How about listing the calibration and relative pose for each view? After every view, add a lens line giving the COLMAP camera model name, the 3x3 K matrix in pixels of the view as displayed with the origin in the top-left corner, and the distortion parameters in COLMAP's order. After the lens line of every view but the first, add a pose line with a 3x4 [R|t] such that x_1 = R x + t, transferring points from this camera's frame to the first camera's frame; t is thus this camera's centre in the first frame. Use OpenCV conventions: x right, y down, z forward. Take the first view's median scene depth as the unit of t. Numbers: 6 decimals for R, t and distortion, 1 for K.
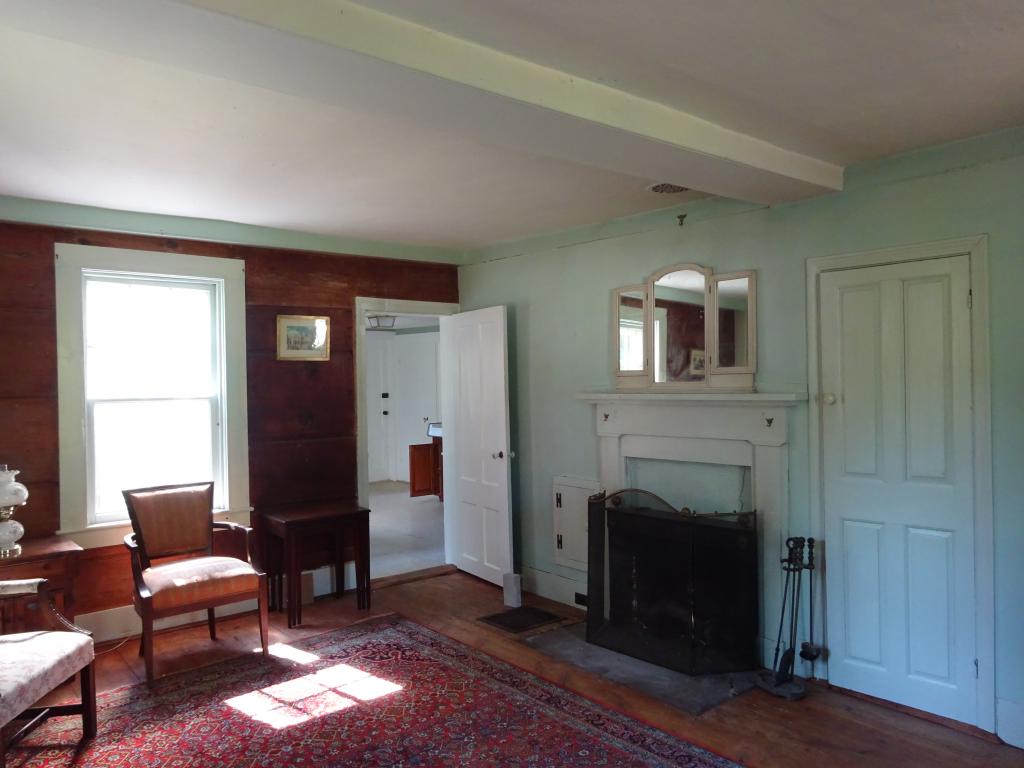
lens RADIAL K [[749.7, 0, 512.7], [0, 749.7, 383.9], [0, 0, 1]] dist [-0.006604, -0.002583]
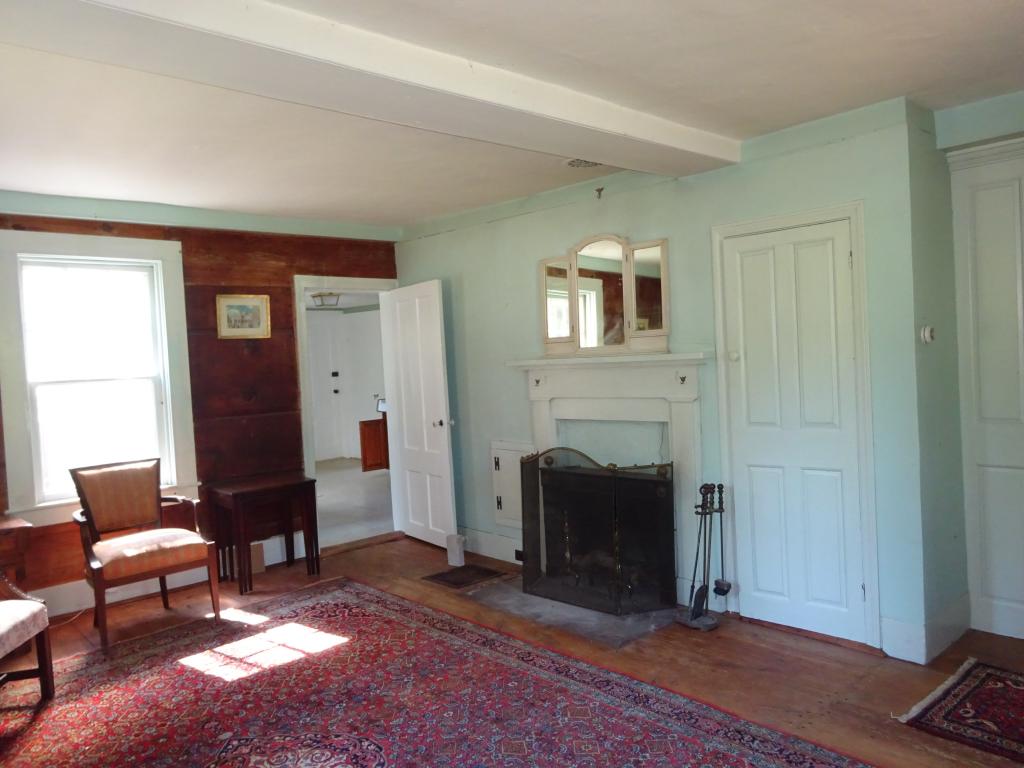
lens RADIAL K [[749.7, 0, 513.0], [0, 749.7, 385.1], [0, 0, 1]] dist [-0.006604, -0.002583]
pose [[0.997881, -0.034662, 0.055059, 0.037089], [0.032927, 0.998942, 0.032098, 0.014787], [-0.056113, -0.030217, 0.997967, -0.060678]]
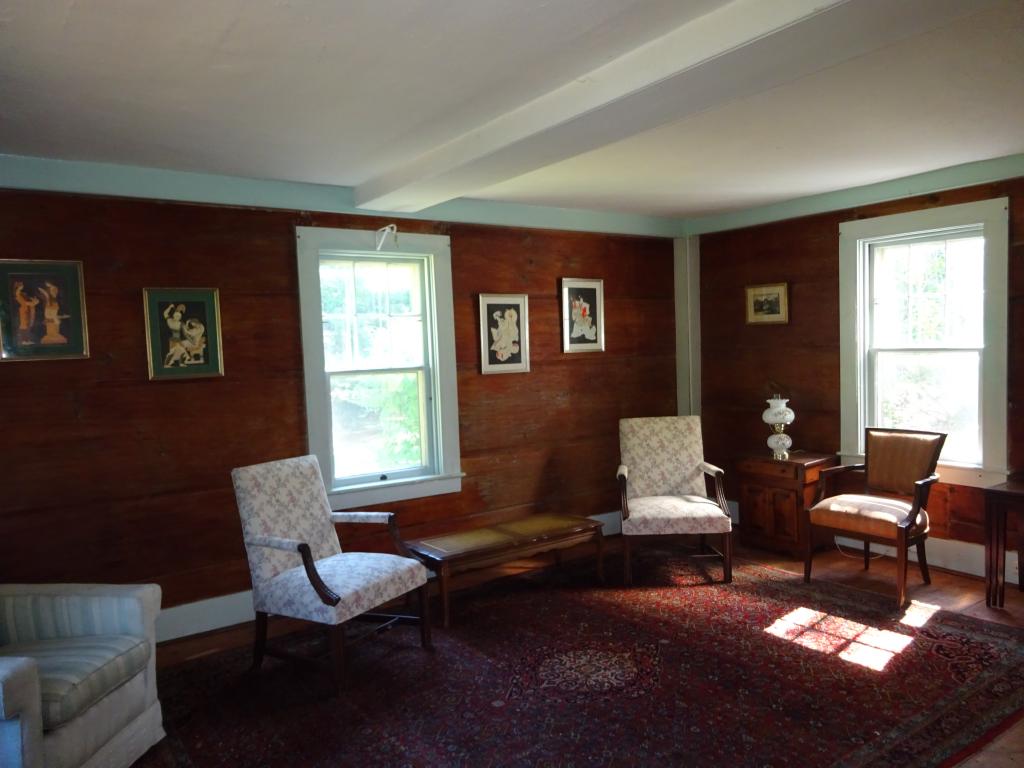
lens RADIAL K [[749.7, 0, 515.8], [0, 749.7, 382.6], [0, 0, 1]] dist [-0.006604, -0.002583]
pose [[-0.090471, 0.072070, -0.993288, 0.718291], [0.023358, 0.997257, 0.070230, -0.023852], [0.995625, -0.016847, -0.091906, 0.586314]]
